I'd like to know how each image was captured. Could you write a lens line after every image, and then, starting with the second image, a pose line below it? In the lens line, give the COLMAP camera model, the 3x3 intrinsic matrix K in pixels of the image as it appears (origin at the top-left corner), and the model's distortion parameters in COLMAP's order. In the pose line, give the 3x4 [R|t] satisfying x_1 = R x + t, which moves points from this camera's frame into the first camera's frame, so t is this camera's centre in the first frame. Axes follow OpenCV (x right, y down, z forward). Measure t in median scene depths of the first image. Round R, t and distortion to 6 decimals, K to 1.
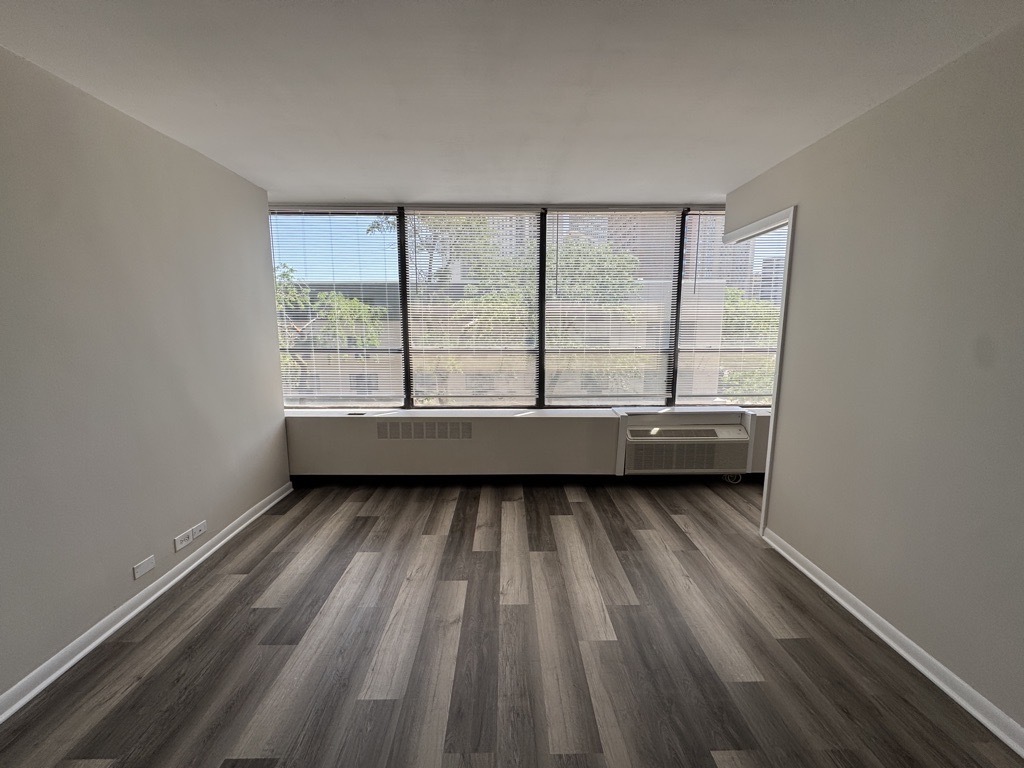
lens RADIAL K [[408.4, 0, 513.6], [0, 408.4, 387.5], [0, 0, 1]] dist [-0.000126, -0.000017]
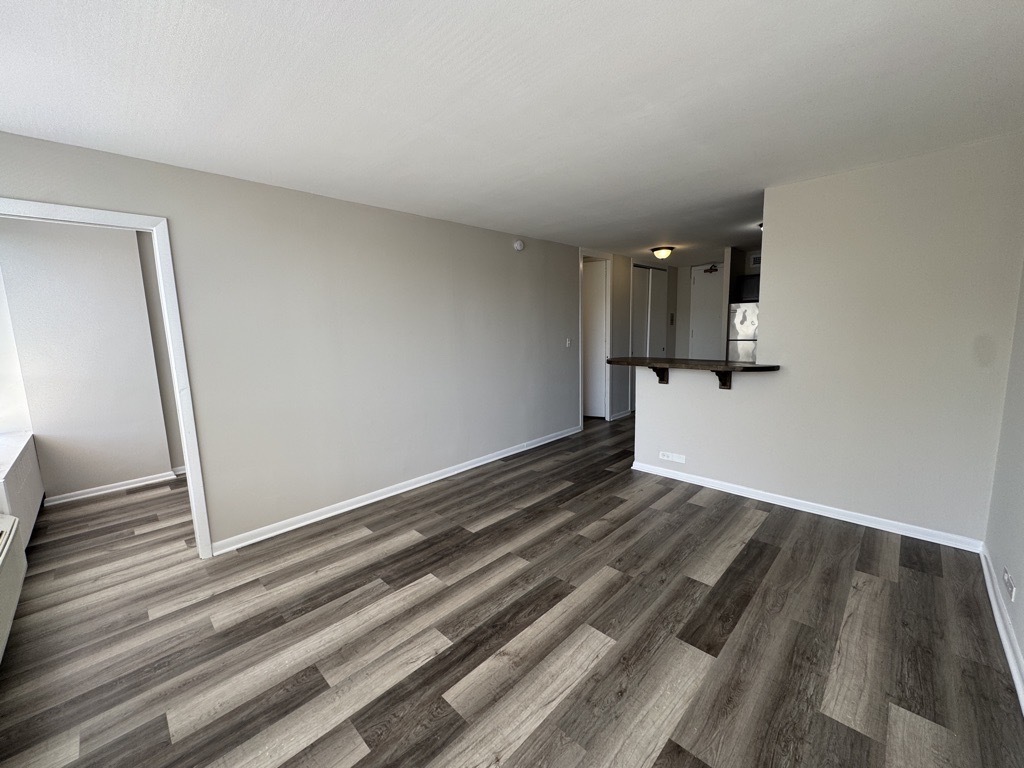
lens RADIAL K [[408.4, 0, 503.4], [0, 408.4, 385.9], [0, 0, 1]] dist [-0.000126, -0.000017]
pose [[-0.690208, -0.084301, 0.718683, -0.726955], [0.137773, 0.959713, 0.244888, -0.225938], [-0.710374, 0.268039, -0.650787, 1.386454]]
